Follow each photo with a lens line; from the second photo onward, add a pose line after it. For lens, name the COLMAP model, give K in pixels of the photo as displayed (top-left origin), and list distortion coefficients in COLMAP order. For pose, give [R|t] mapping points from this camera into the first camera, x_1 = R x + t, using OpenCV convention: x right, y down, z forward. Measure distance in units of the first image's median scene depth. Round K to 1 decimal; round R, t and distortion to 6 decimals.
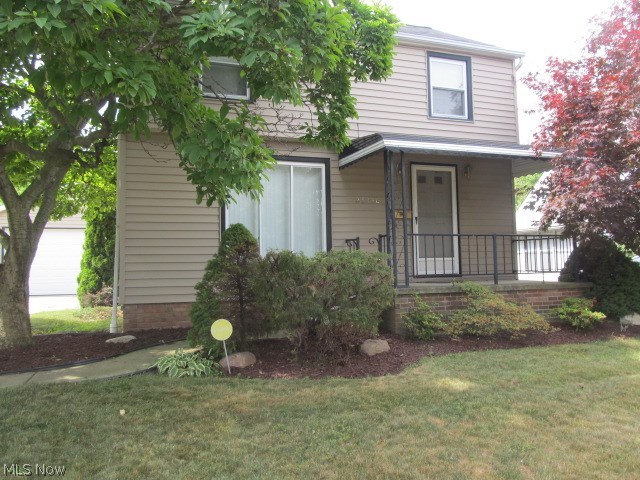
lens RADIAL K [[527.6, 0, 319.3], [0, 527.6, 241.2], [0, 0, 1]] dist [-0.079872, -0.002604]
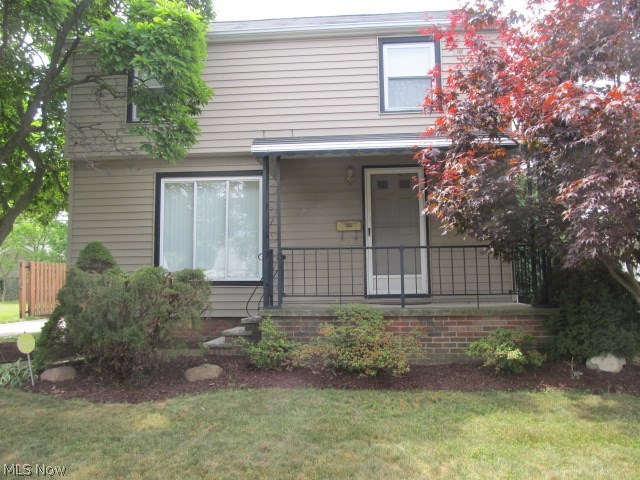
lens RADIAL K [[527.6, 0, 319.7], [0, 527.6, 238.0], [0, 0, 1]] dist [-0.079872, -0.002604]
pose [[0.913362, -0.029967, -0.406045, 0.463501], [0.015733, 0.999141, -0.038350, 0.002771], [0.406845, 0.028639, 0.913048, 0.167991]]
